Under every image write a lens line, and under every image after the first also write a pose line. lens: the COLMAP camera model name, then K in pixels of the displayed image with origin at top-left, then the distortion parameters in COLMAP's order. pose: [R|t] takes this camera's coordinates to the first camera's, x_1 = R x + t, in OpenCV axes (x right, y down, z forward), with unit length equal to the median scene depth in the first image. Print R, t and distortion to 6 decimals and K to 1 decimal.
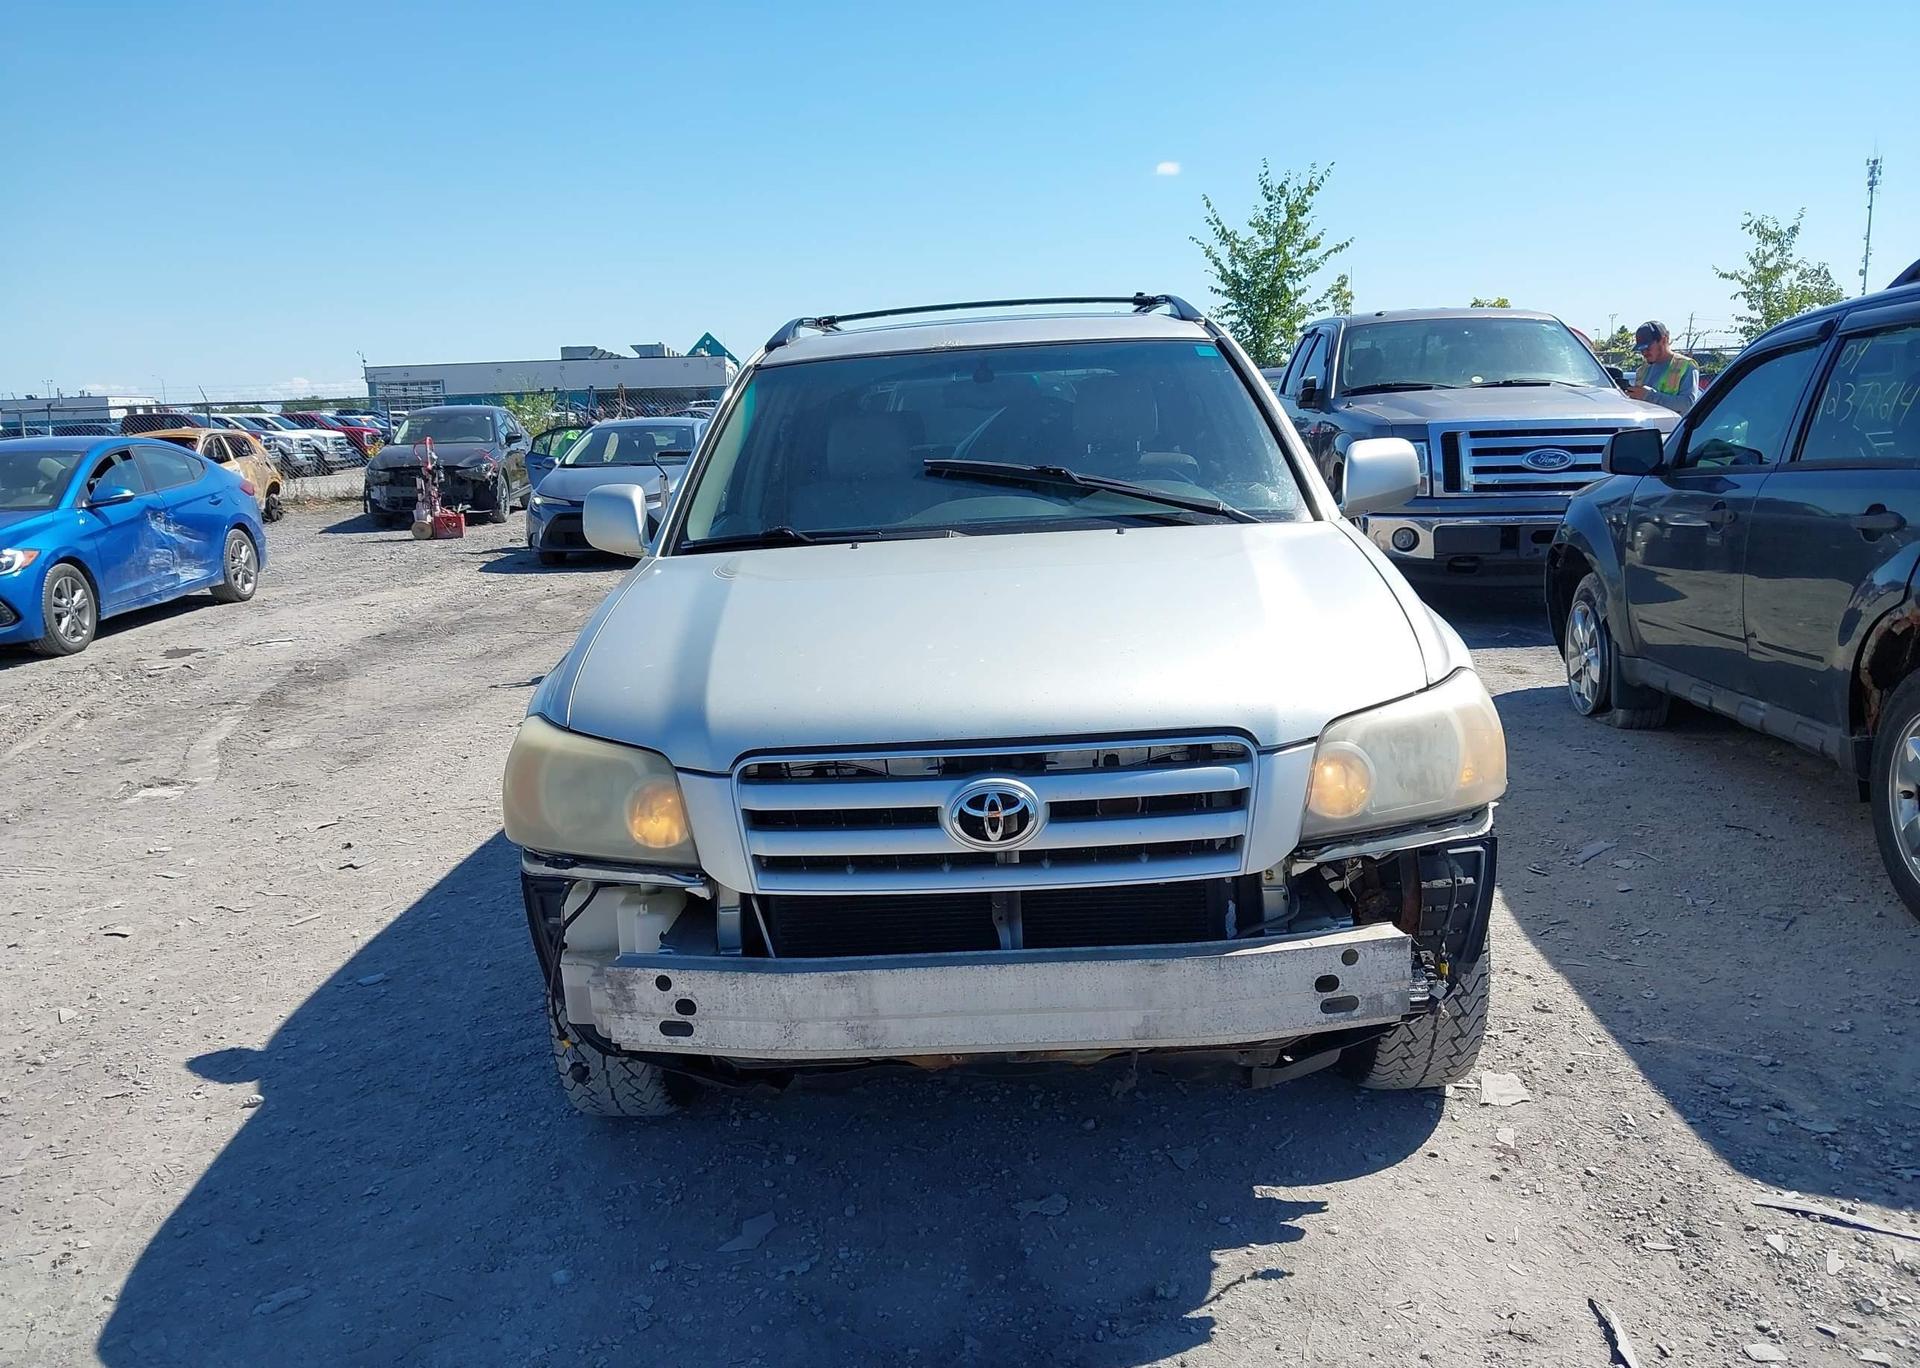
lens RADIAL K [[1521.0, 0, 949.0], [0, 1521.0, 690.3], [0, 0, 1]] dist [0.000060, -0.006147]
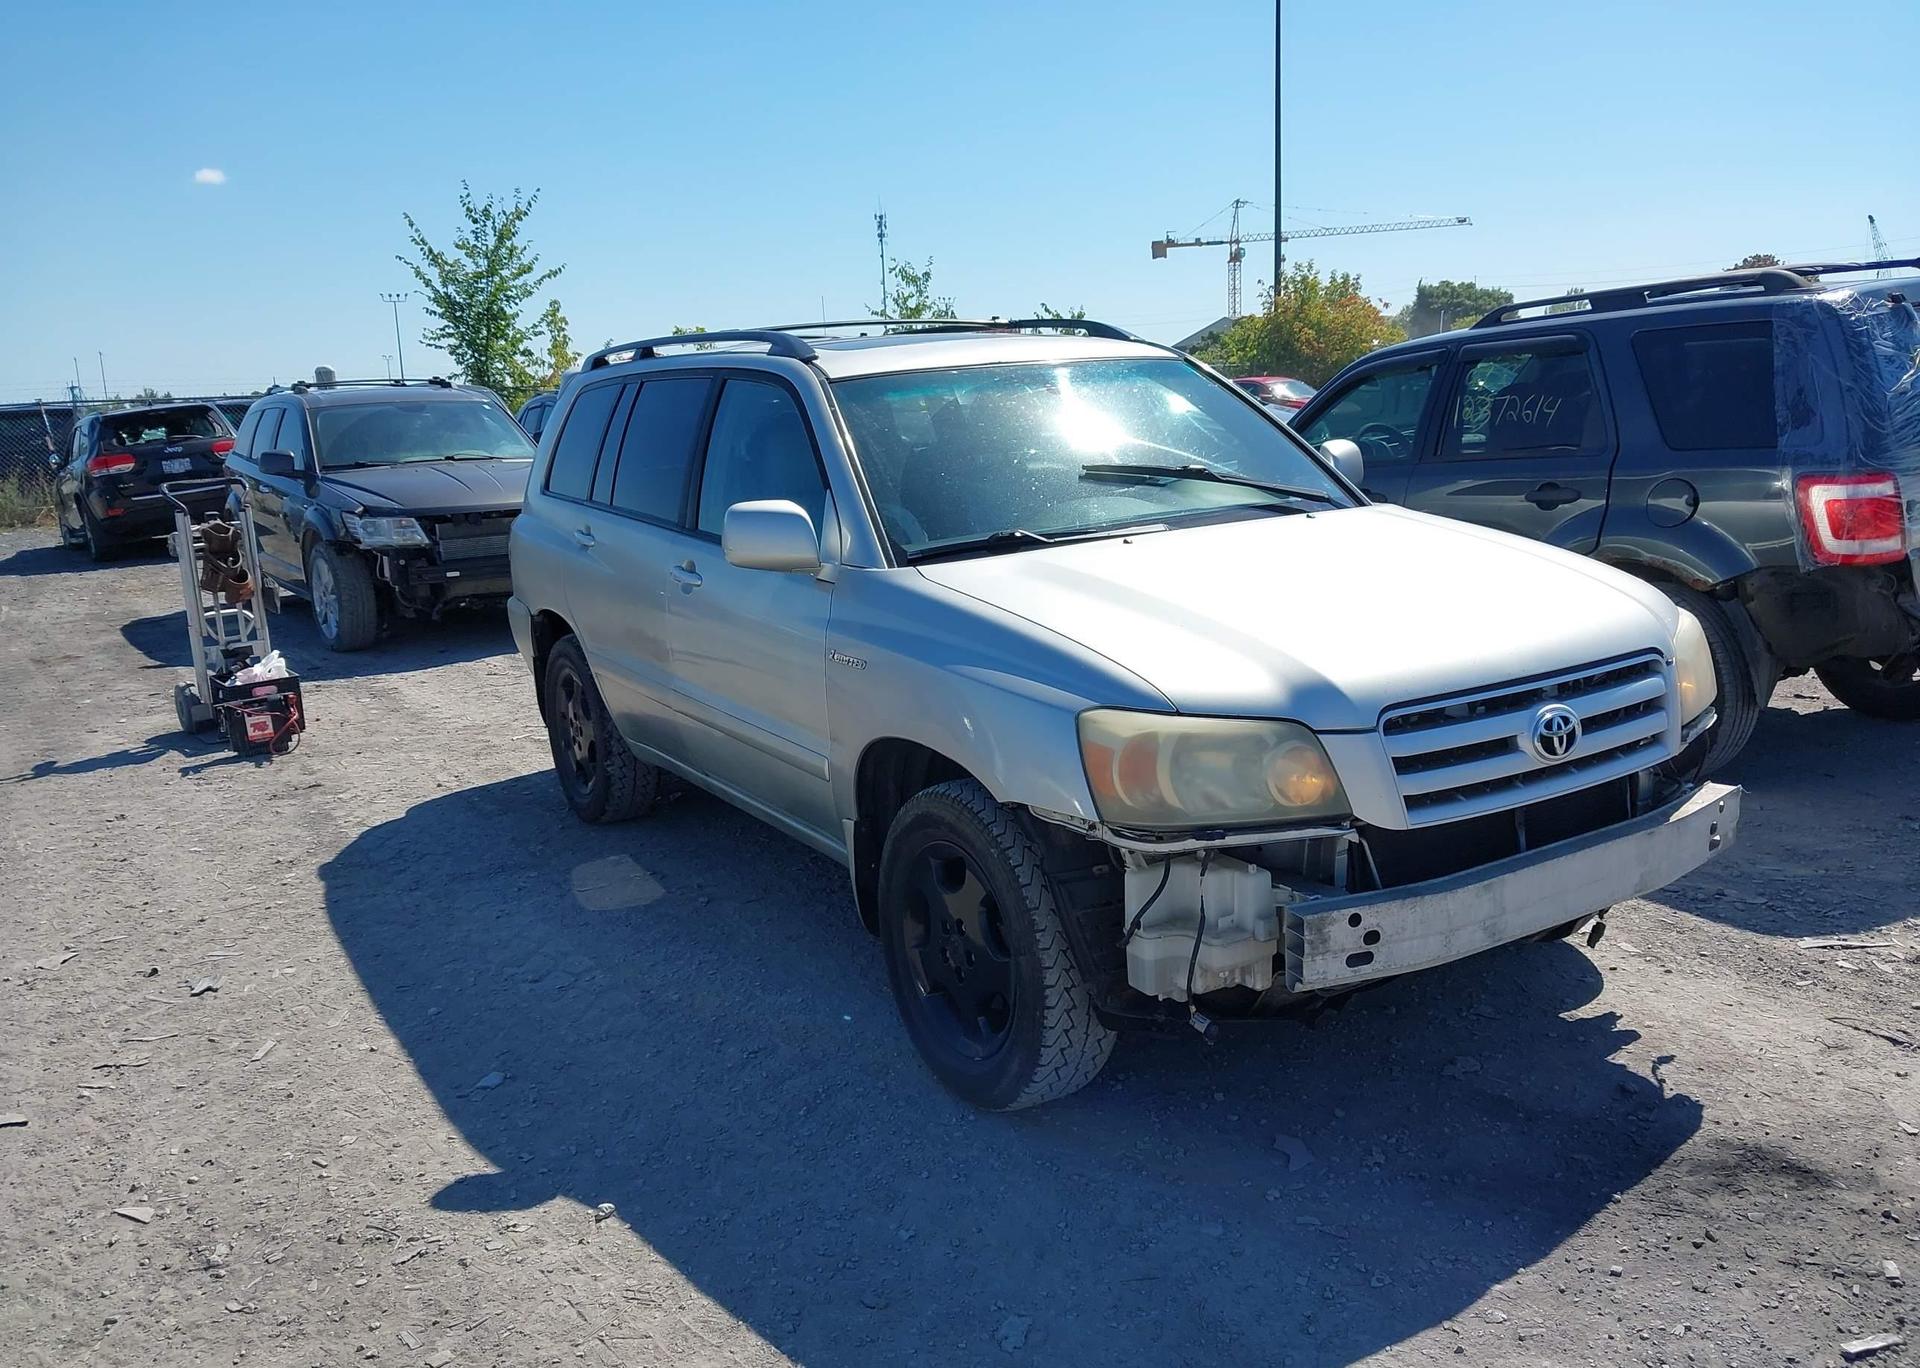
lens RADIAL K [[1521.0, 0, 954.1], [0, 1521.0, 685.8], [0, 0, 1]] dist [0.000060, -0.006147]
pose [[0.842492, -0.100816, 0.529190, -0.560918], [0.110931, 0.993747, 0.012713, -0.015122], [-0.527163, 0.047992, 0.848408, 0.105539]]
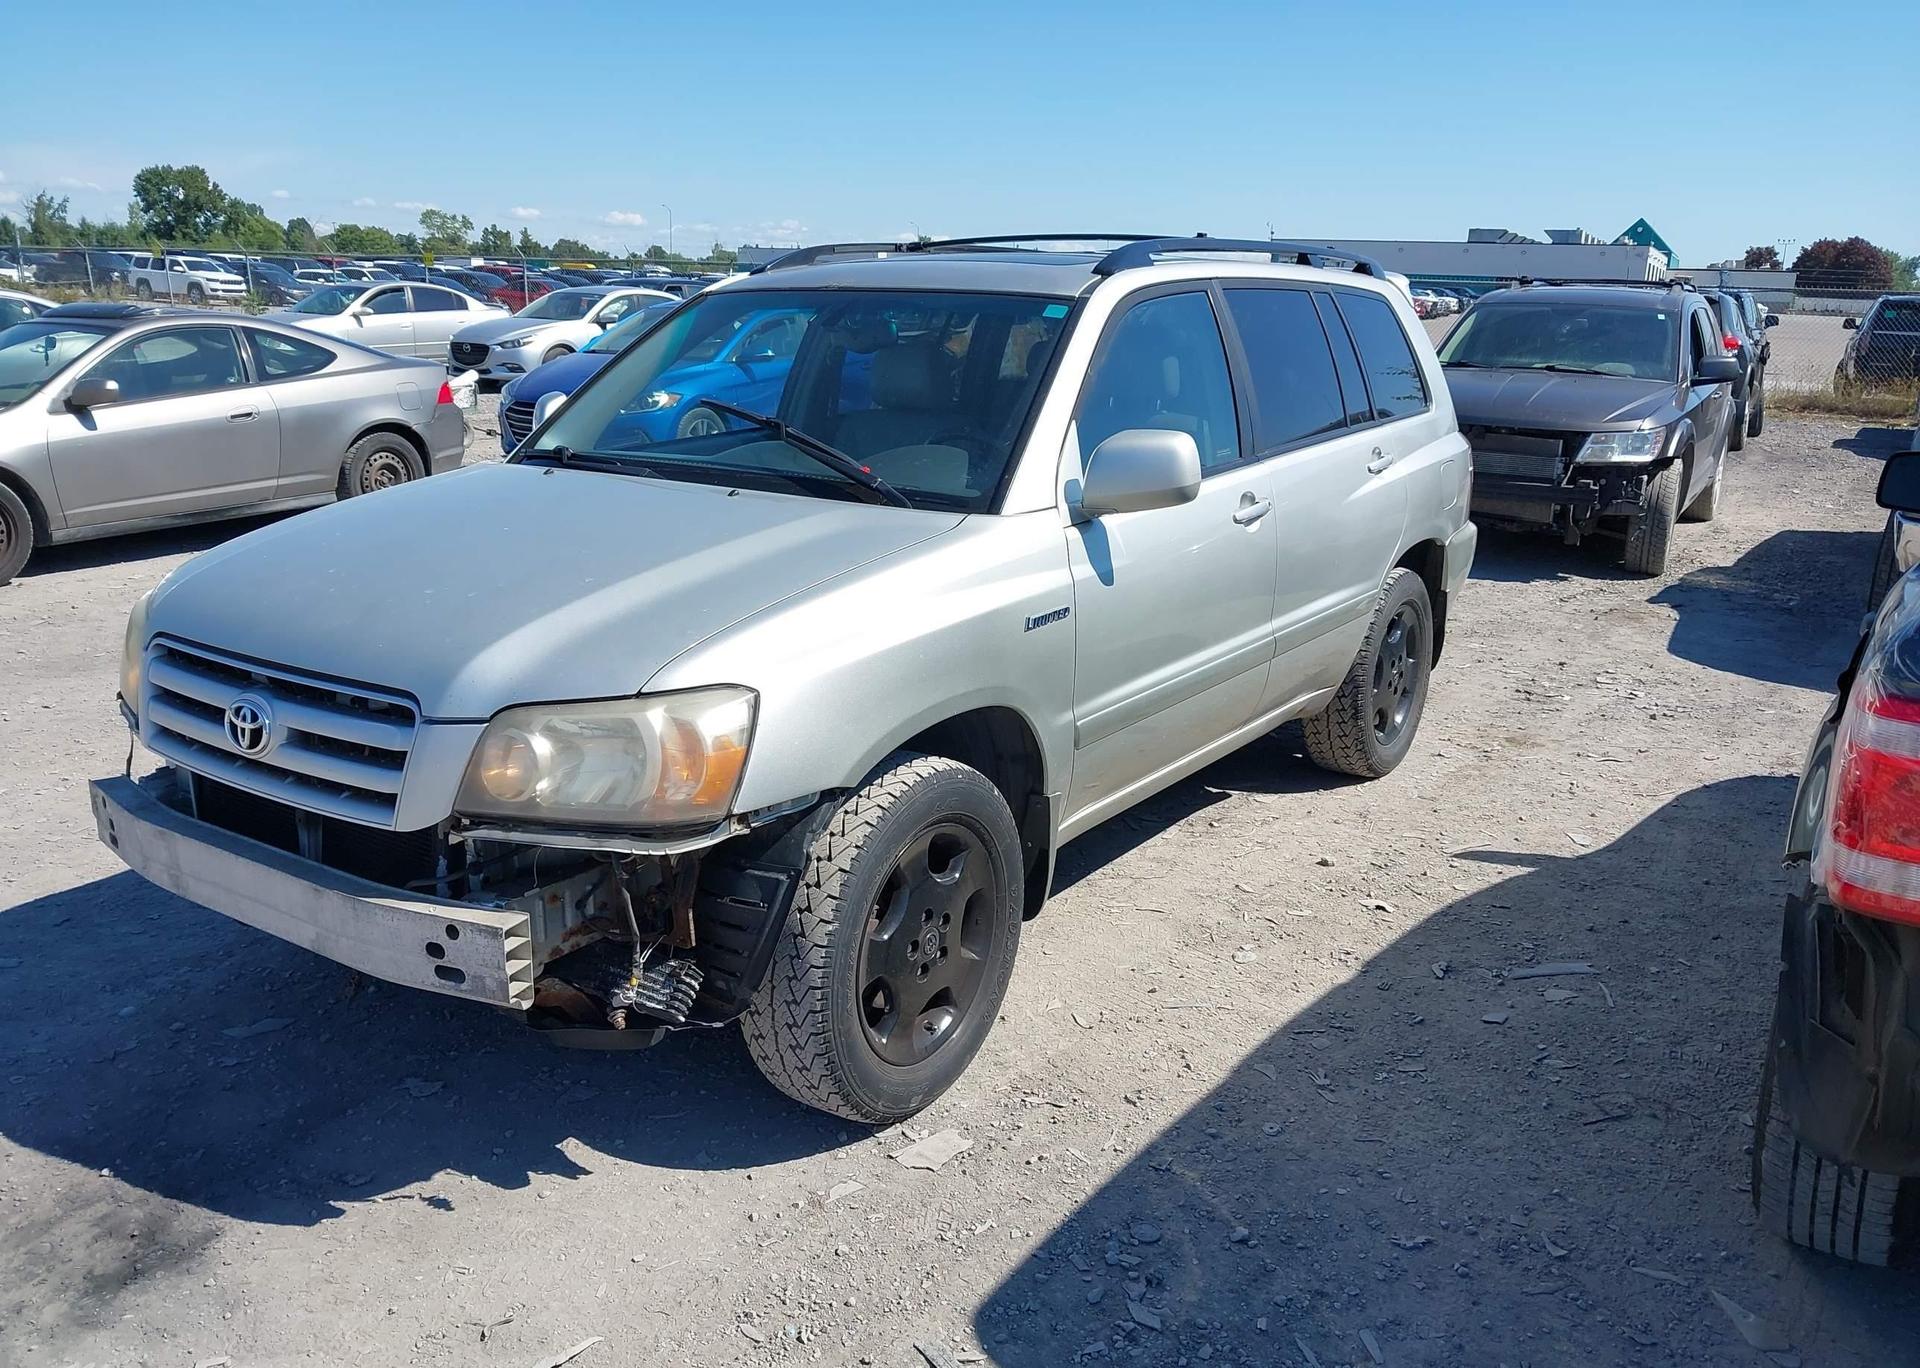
lens RADIAL K [[1521.0, 0, 960.9], [0, 1521.0, 698.7], [0, 0, 1]] dist [0.000060, -0.006147]
pose [[0.838474, 0.198933, -0.507333, 0.568307], [-0.157372, 0.979714, 0.124071, -0.088041], [0.521723, -0.024190, 0.852772, 0.164967]]
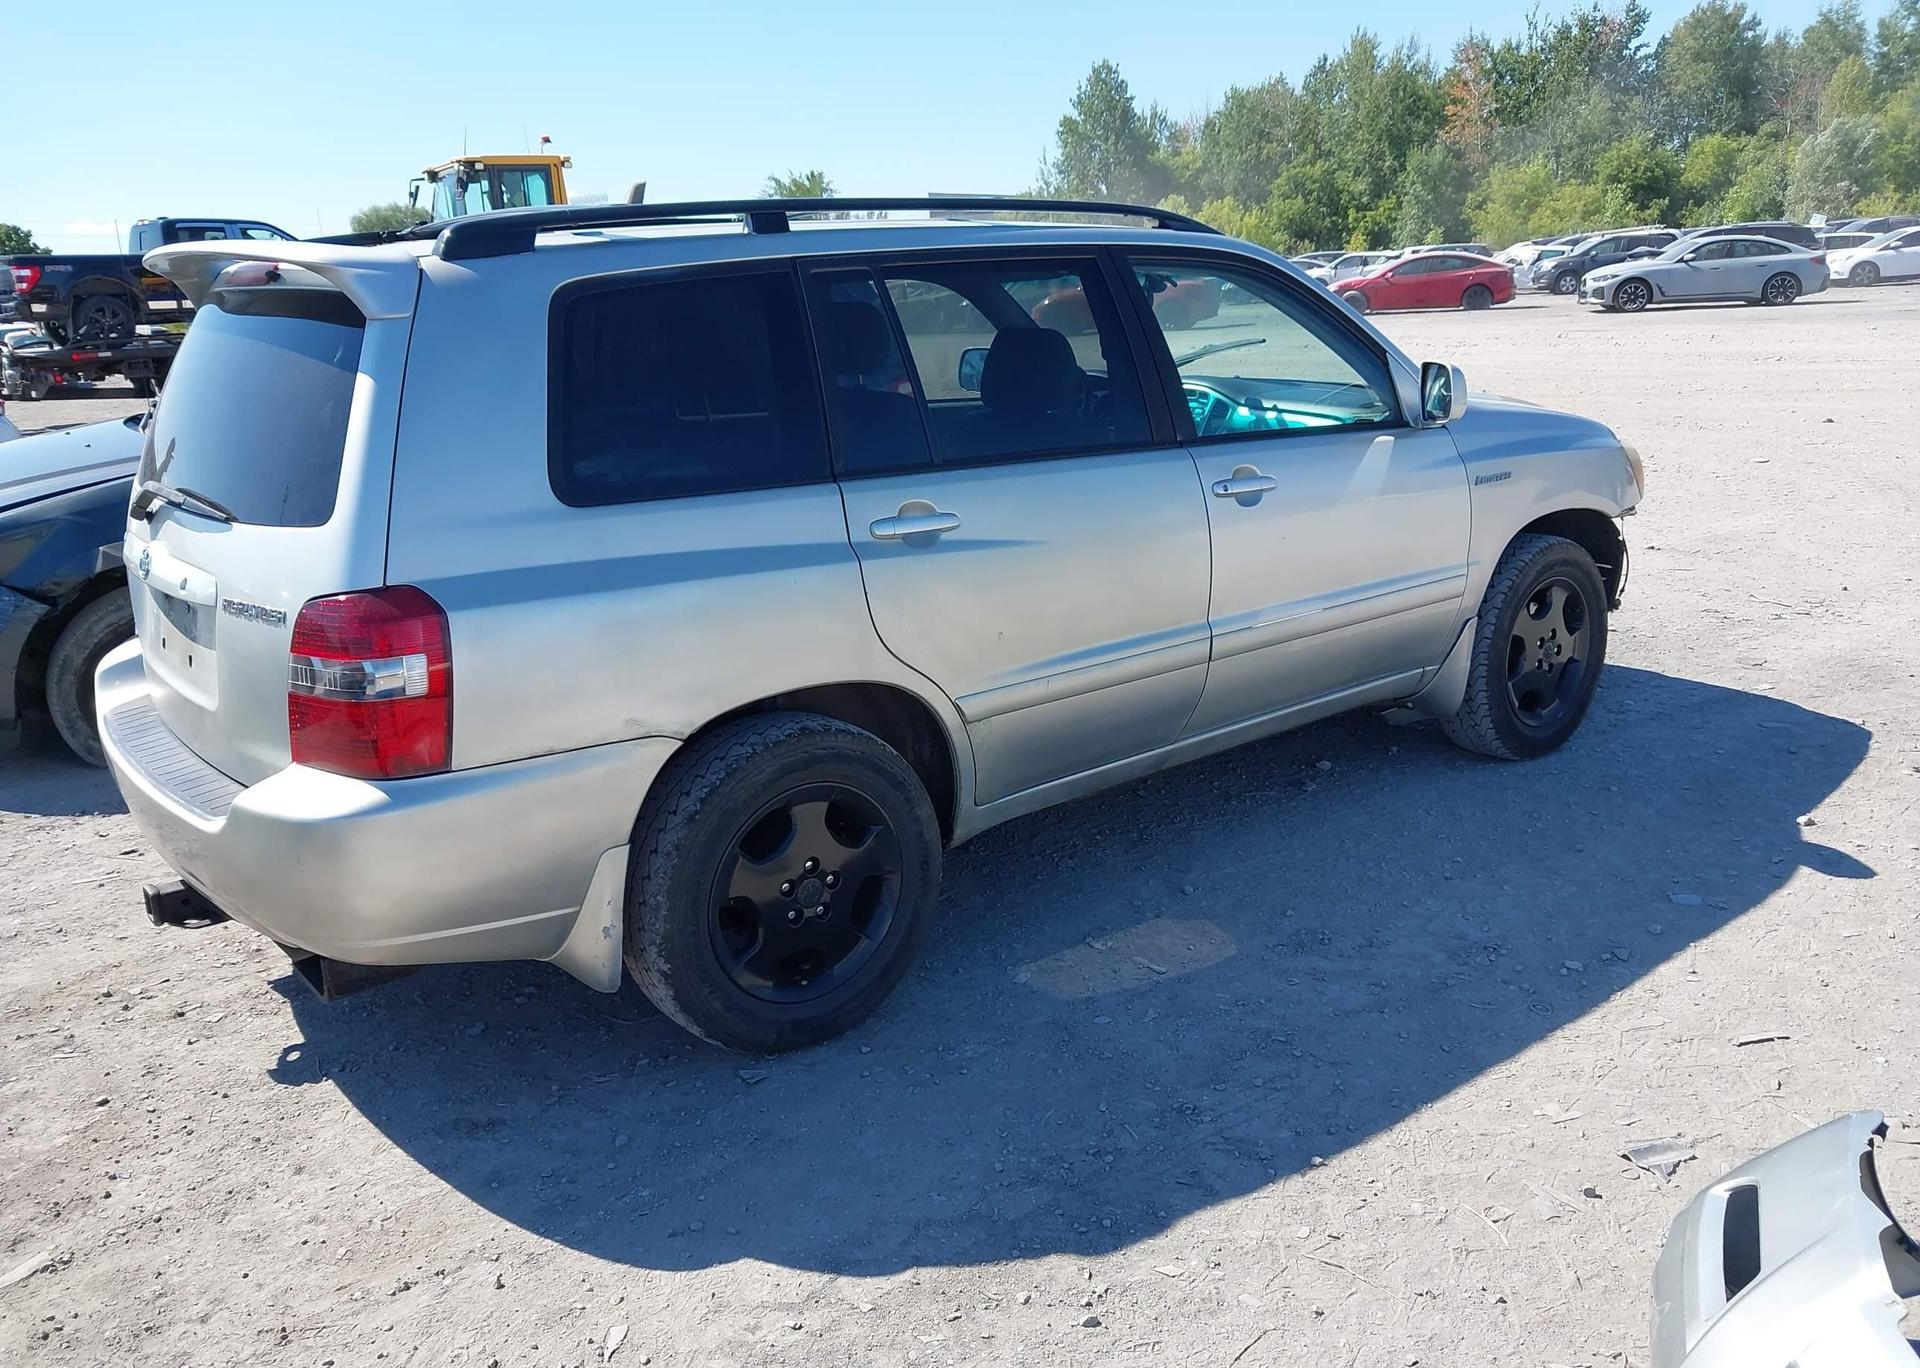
lens RADIAL K [[1521.0, 0, 961.4], [0, 1521.0, 682.1], [0, 0, 1]] dist [0.000060, -0.006147]
pose [[-0.641627, -0.128392, 0.756194, -0.734983], [0.217675, 0.914875, 0.340031, -0.320738], [-0.735481, 0.382778, -0.559061, 1.687134]]
